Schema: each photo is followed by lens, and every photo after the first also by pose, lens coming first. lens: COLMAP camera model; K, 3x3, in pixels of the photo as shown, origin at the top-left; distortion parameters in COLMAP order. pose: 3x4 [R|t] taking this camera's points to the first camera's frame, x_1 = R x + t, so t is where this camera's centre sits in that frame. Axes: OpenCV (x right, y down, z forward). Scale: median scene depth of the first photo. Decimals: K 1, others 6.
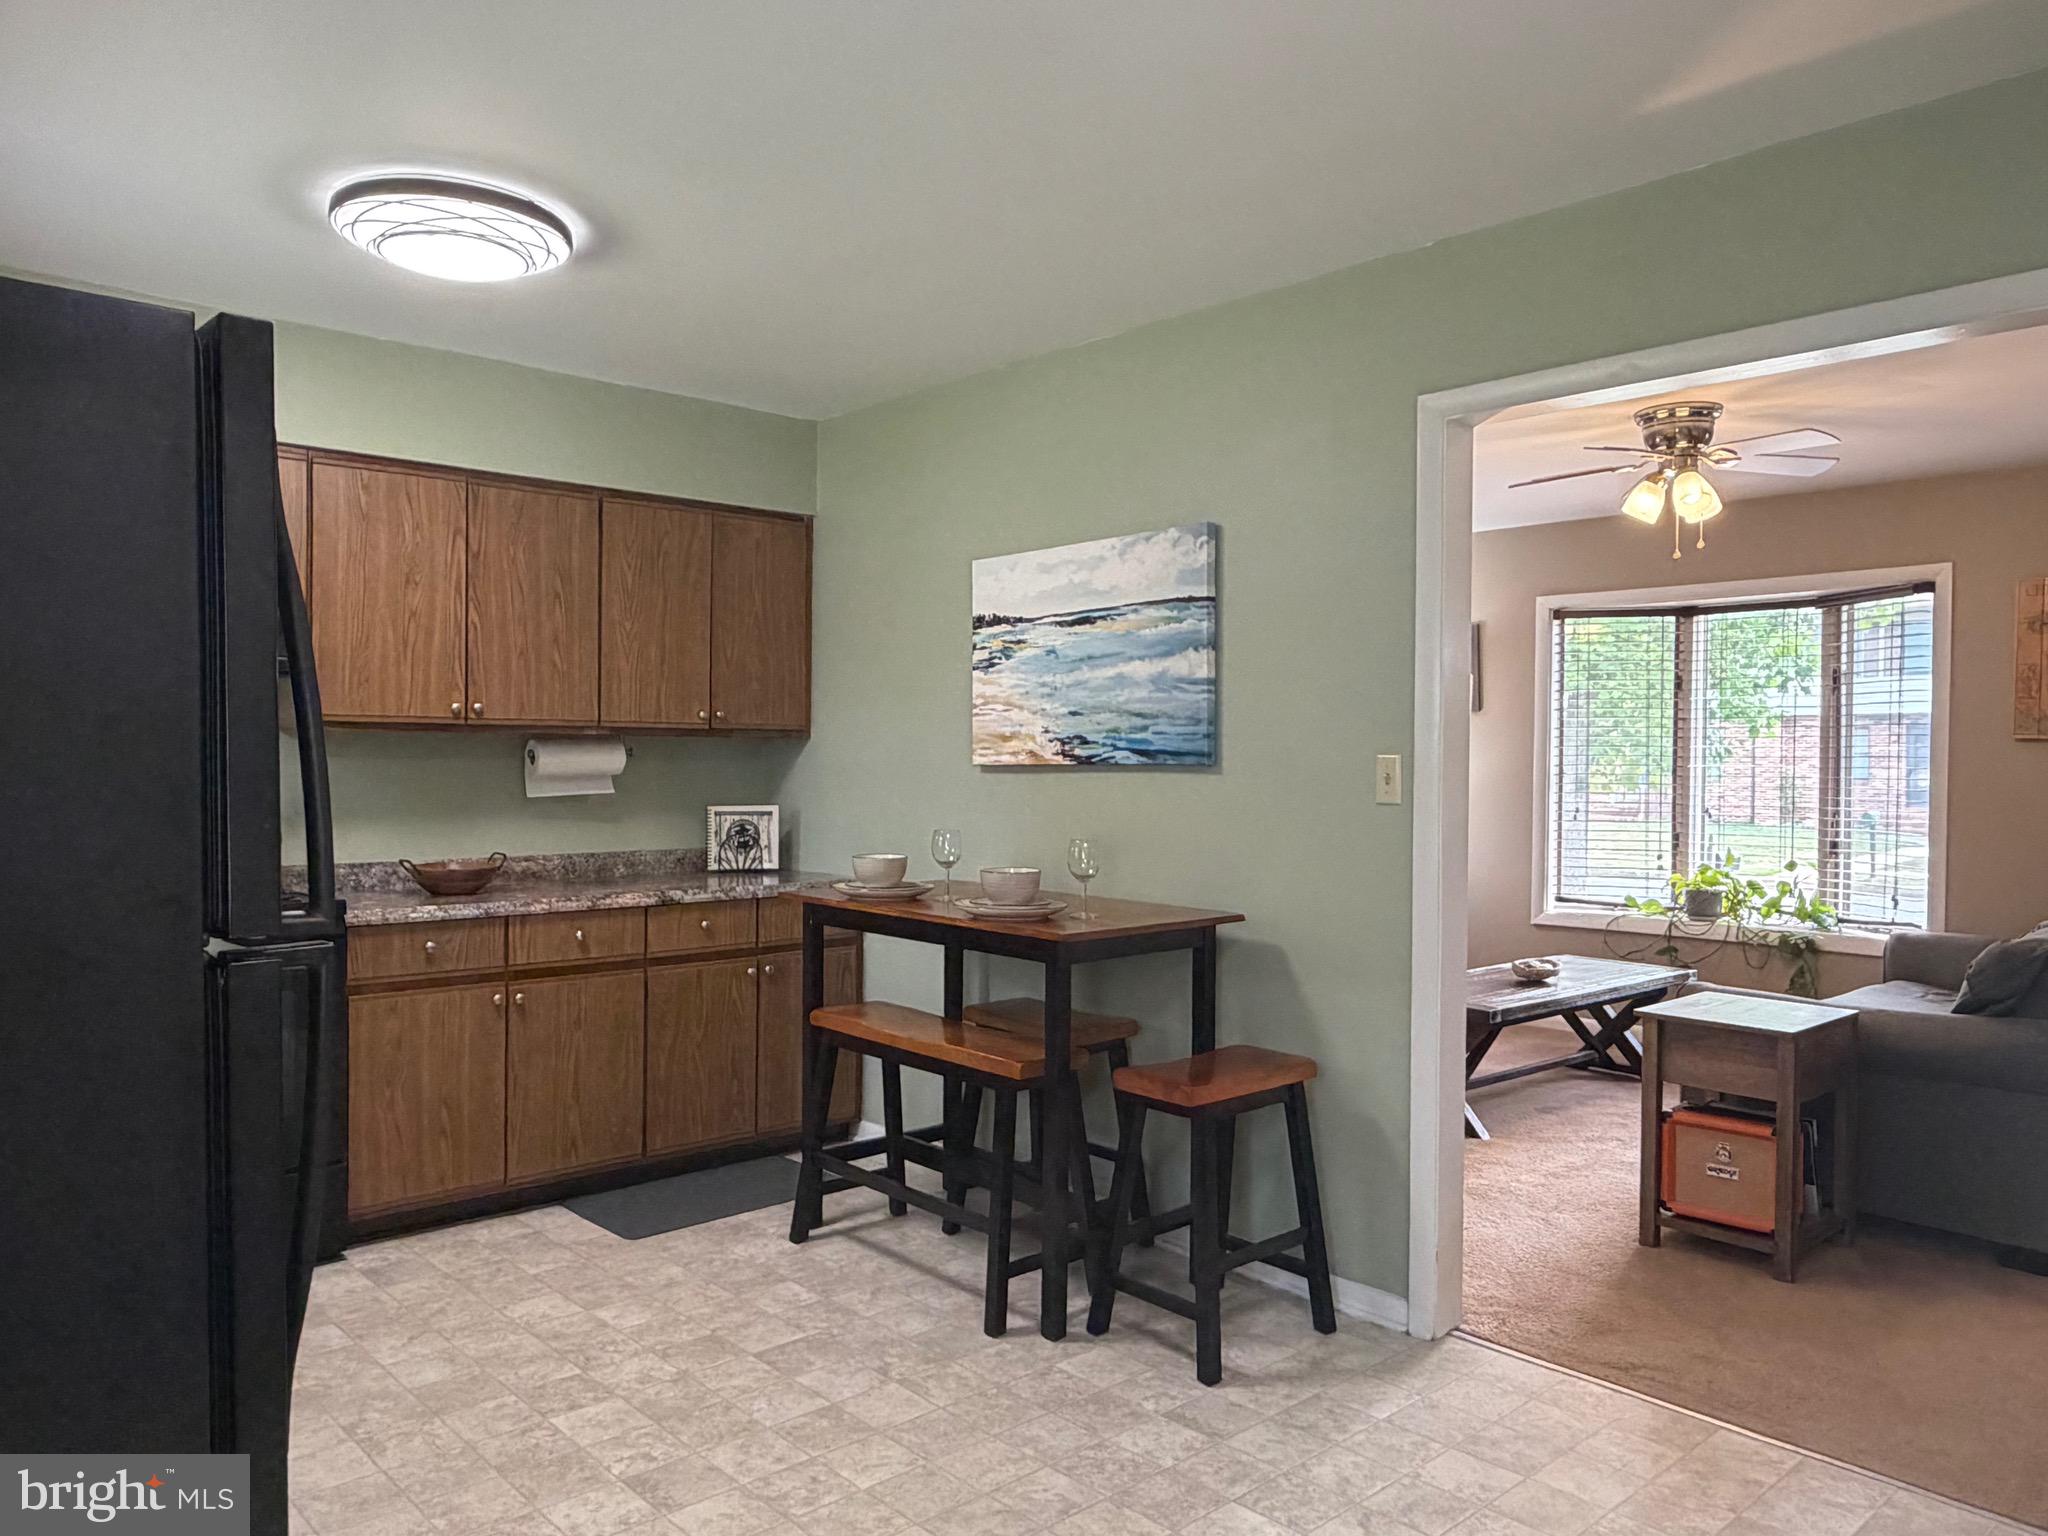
lens RADIAL K [[1426.1, 0, 1024.0], [0, 1426.1, 768.0], [0, 0, 1]] dist [0.003375, -0.000009]
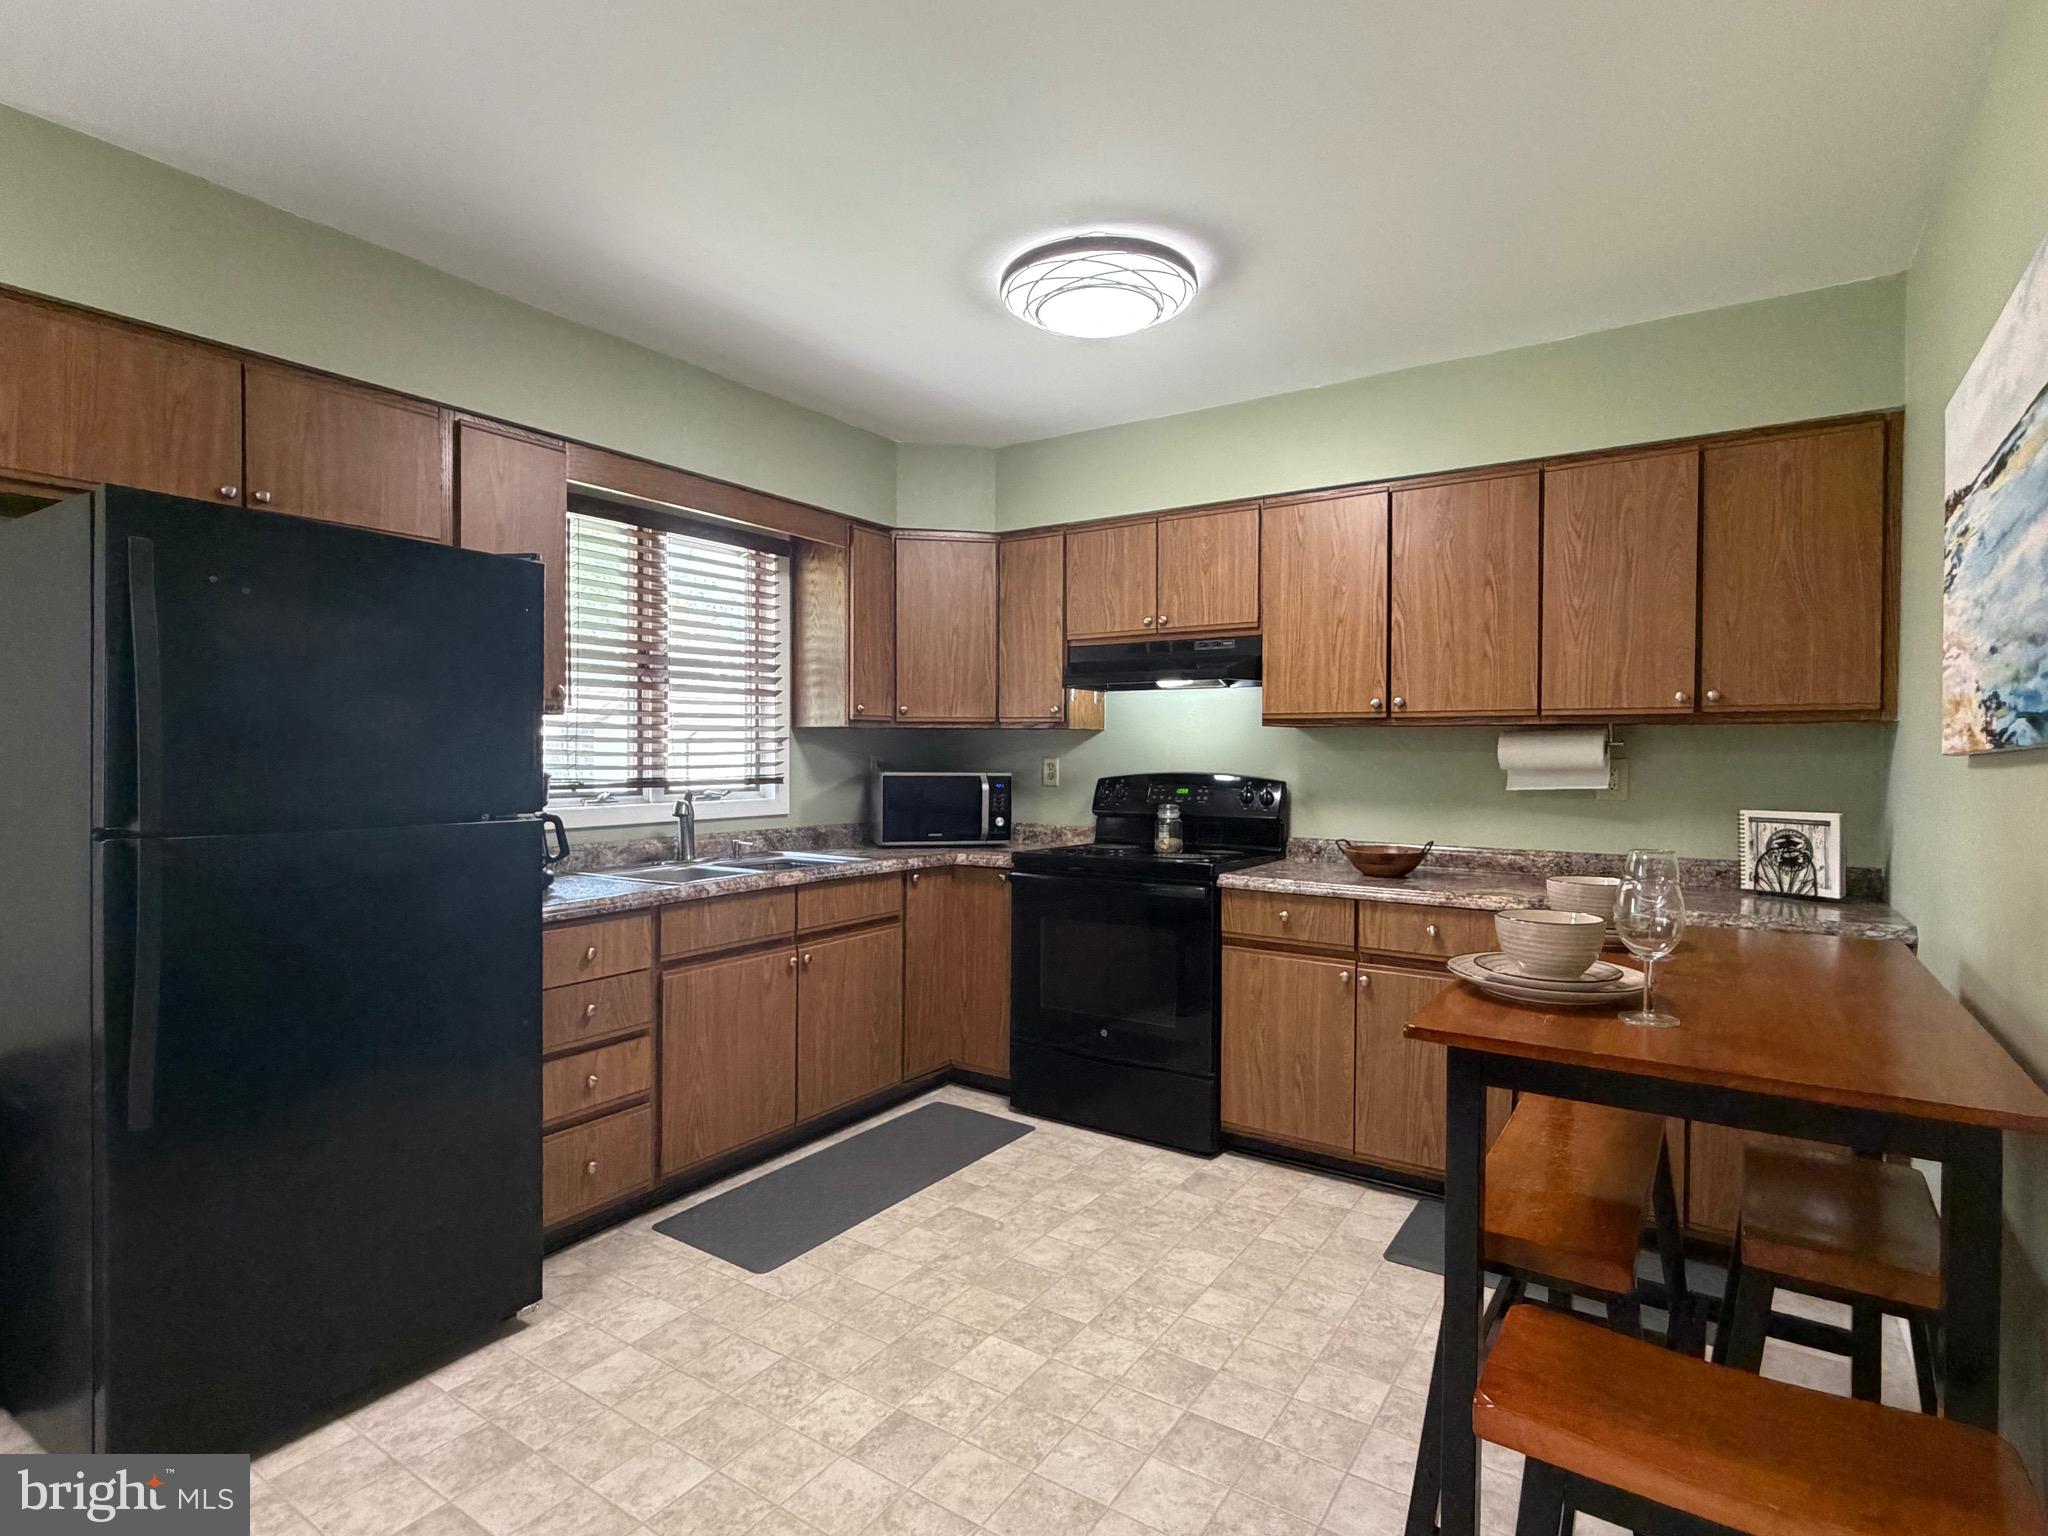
lens RADIAL K [[1045.5, 0, 1024.0], [0, 1045.5, 768.0], [0, 0, 1]] dist [-0.004091, -0.000977]
pose [[0.238409, 0.008321, -0.971129, 0.310049], [-0.014564, 0.999881, 0.004992, 0.007291], [0.971056, 0.012953, 0.238502, 0.559375]]
